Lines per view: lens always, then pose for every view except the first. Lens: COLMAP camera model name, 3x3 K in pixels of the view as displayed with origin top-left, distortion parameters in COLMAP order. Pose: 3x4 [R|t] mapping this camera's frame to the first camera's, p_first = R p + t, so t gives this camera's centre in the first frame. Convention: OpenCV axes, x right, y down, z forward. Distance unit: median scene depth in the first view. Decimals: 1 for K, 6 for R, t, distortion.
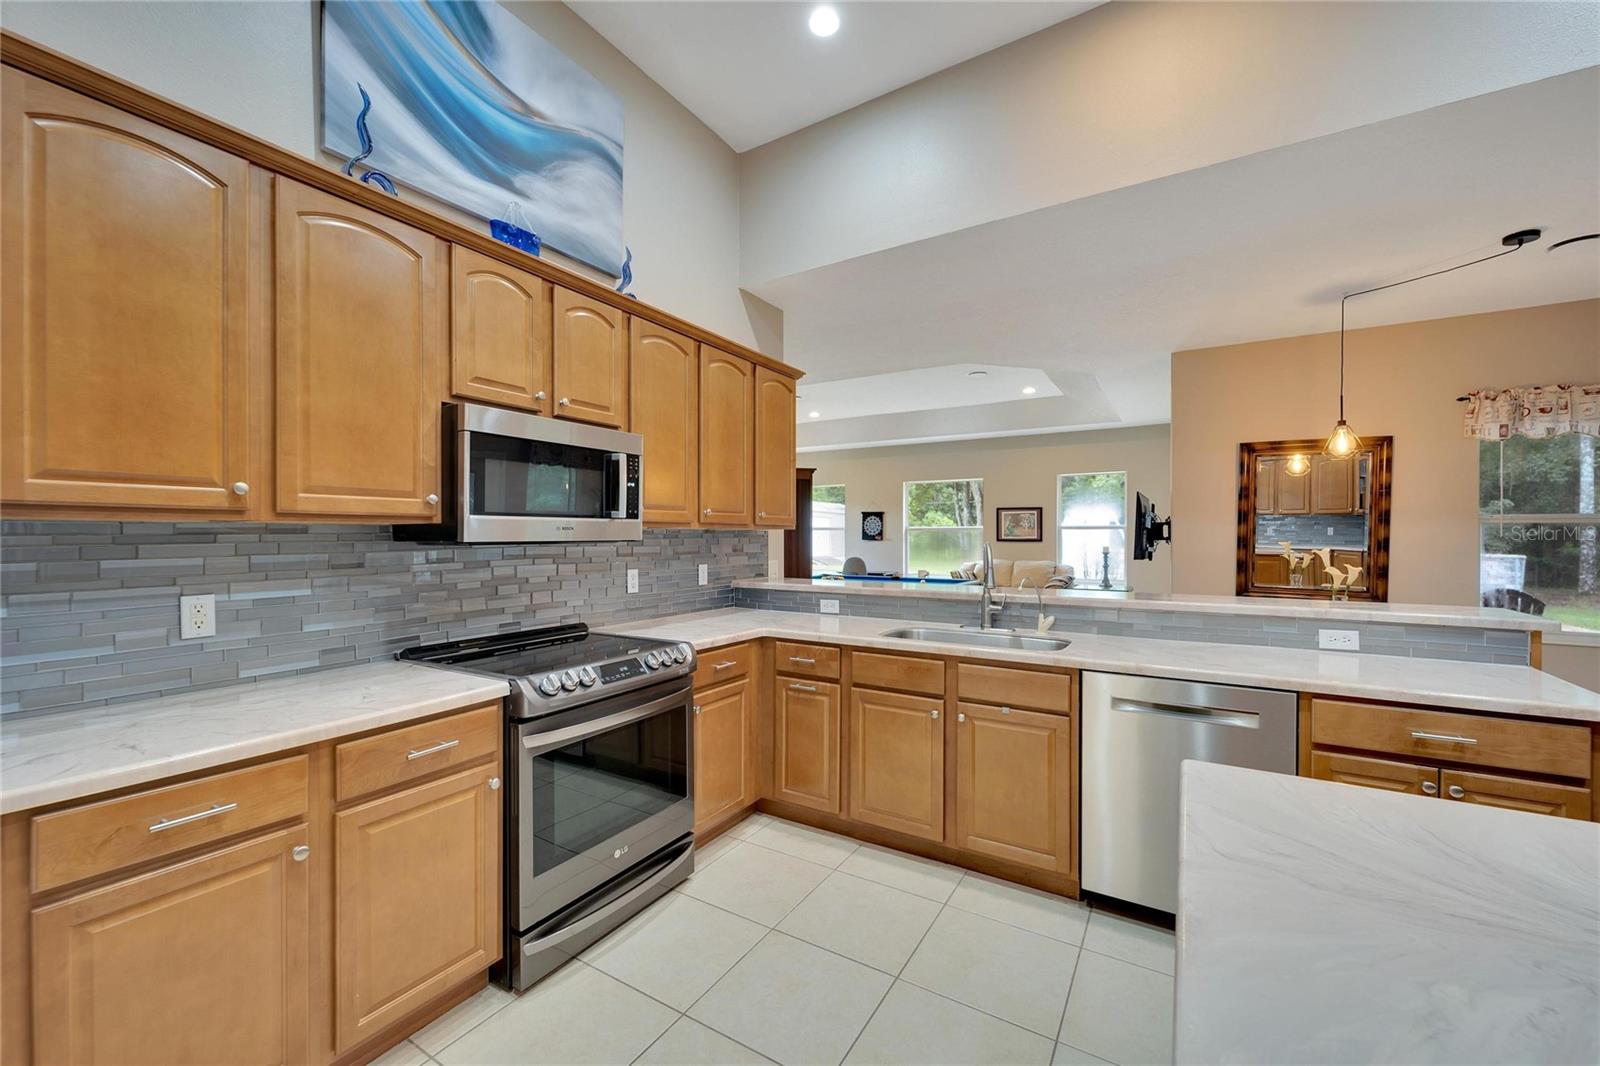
lens RADIAL K [[637.5, 0, 799.7], [0, 637.5, 537.2], [0, 0, 1]] dist [0.001217, -0.000083]
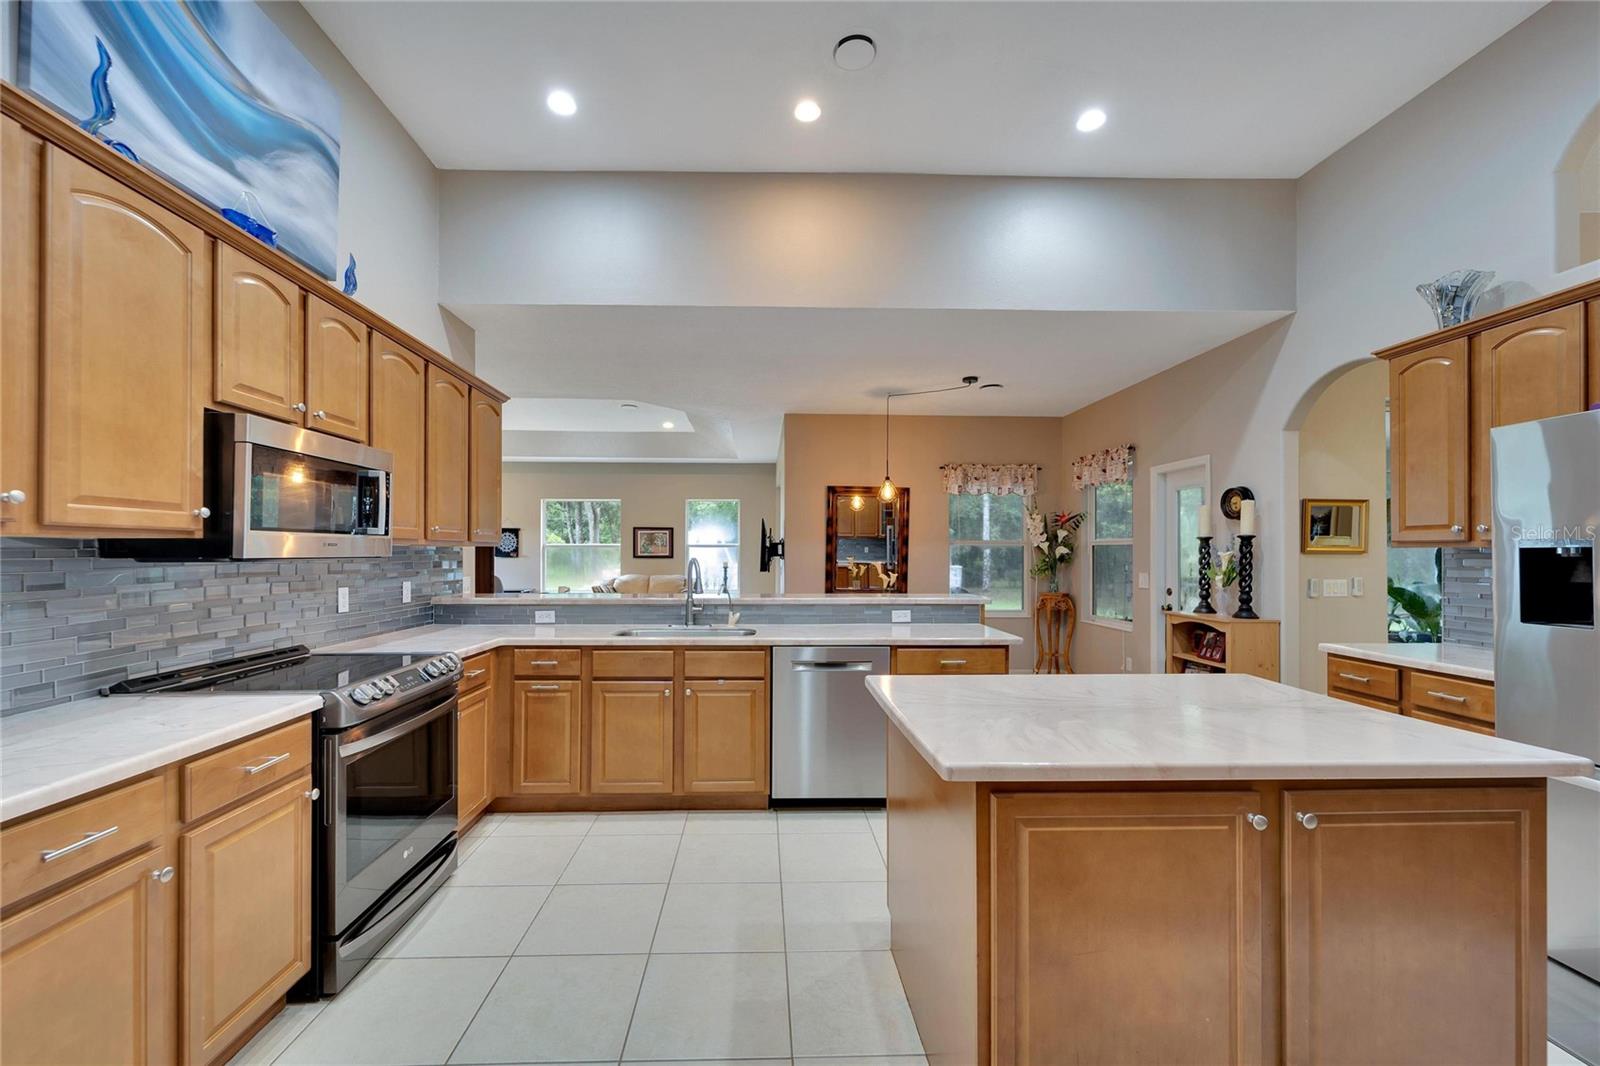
lens RADIAL K [[634.3, 0, 784.9], [0, 634.3, 548.9], [0, 0, 1]] dist [-0.000741, -0.000244]
pose [[0.834182, 0.004736, 0.551469, -0.270057], [-0.000073, 0.999964, -0.008478, 0.000949], [-0.551489, 0.007032, 0.834152, -0.174957]]
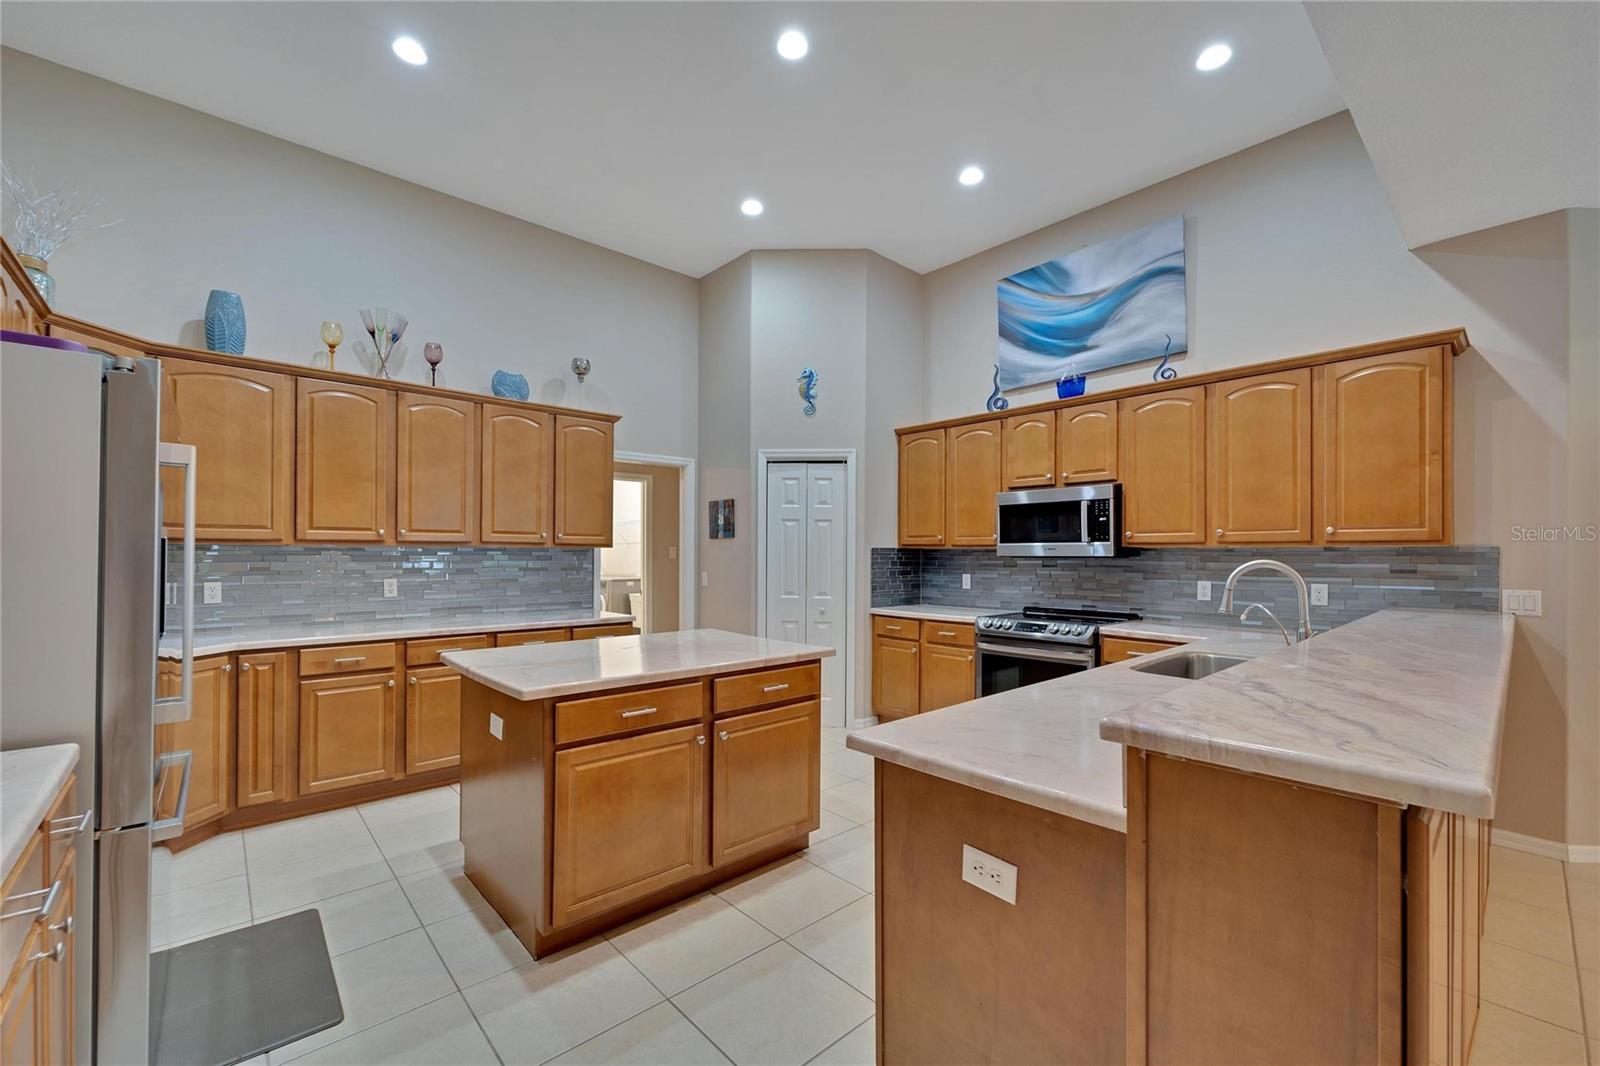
lens RADIAL K [[654.3, 0, 780.1], [0, 654.3, 550.5], [0, 0, 1]] dist [-0.001190, -0.000122]
pose [[-0.297233, -0.006037, -0.954786, 1.349669], [-0.005669, 0.999974, -0.004558, 0.002567], [0.954788, 0.004057, -0.297259, 0.689679]]
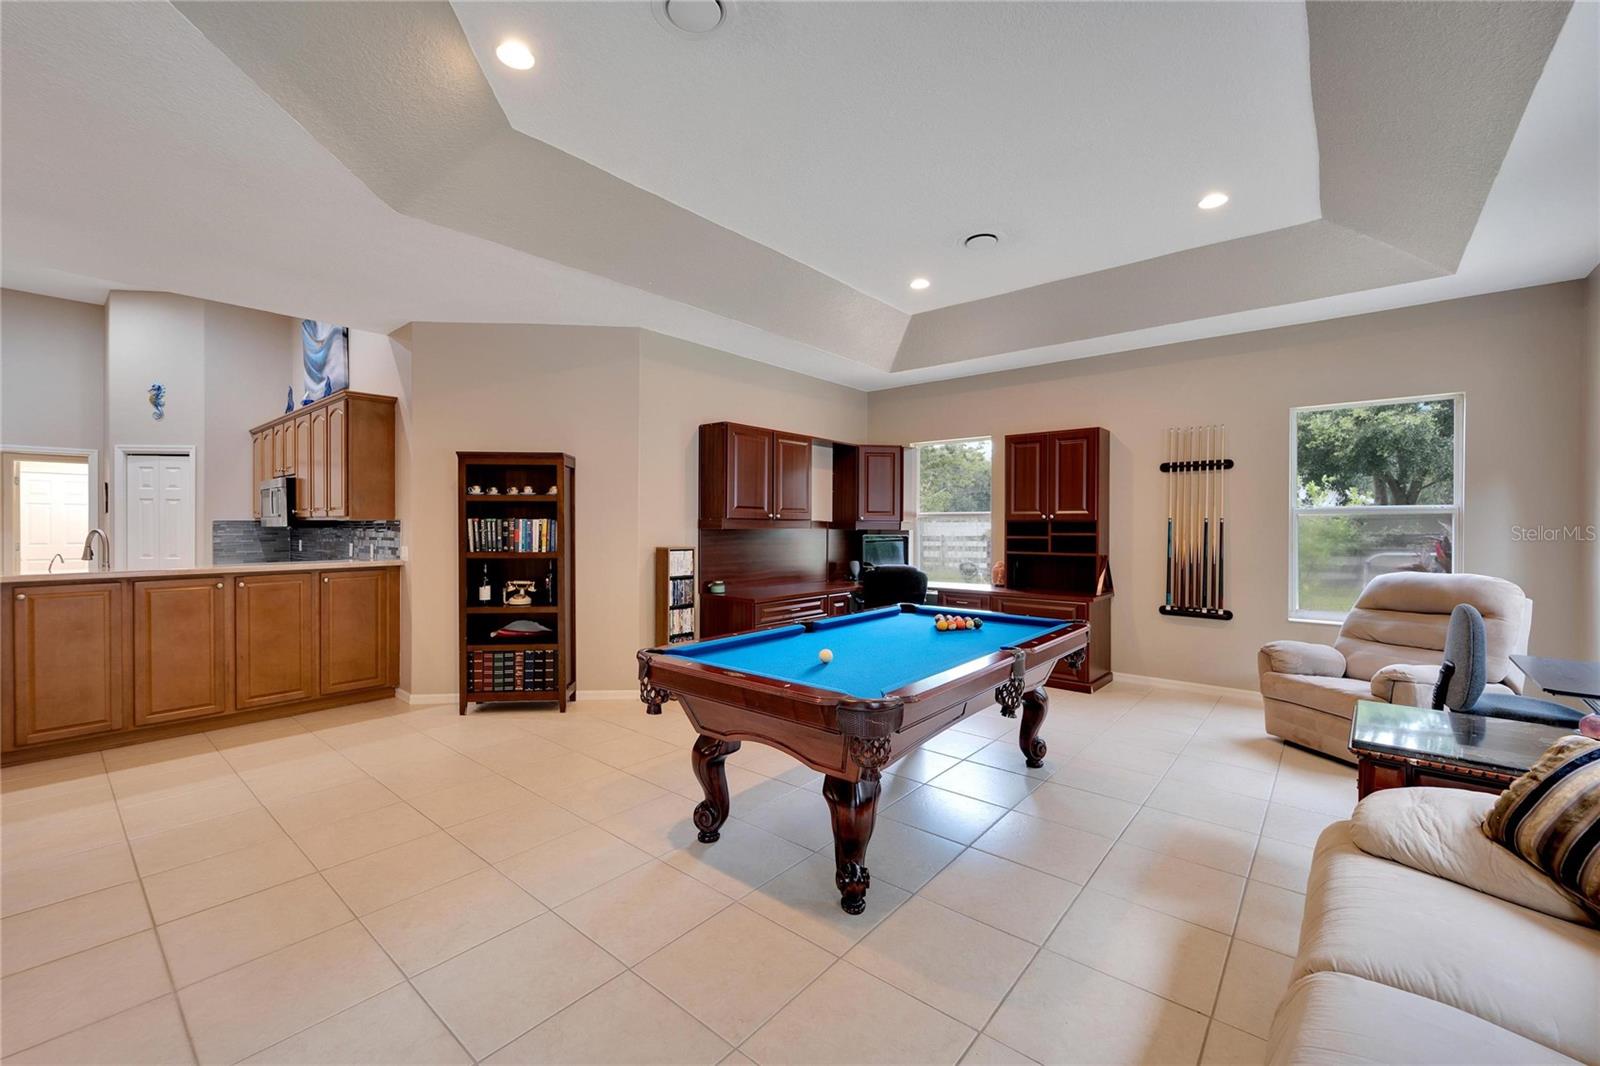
lens RADIAL K [[646.3, 0, 780.5], [0, 646.3, 539.5], [0, 0, 1]] dist [-0.000185, -0.000066]
pose [[-0.161664, 0.021406, -0.986614, 1.563656], [-0.004780, 0.999736, 0.022474, -0.006410], [0.986834, 0.008350, -0.161519, 2.885174]]
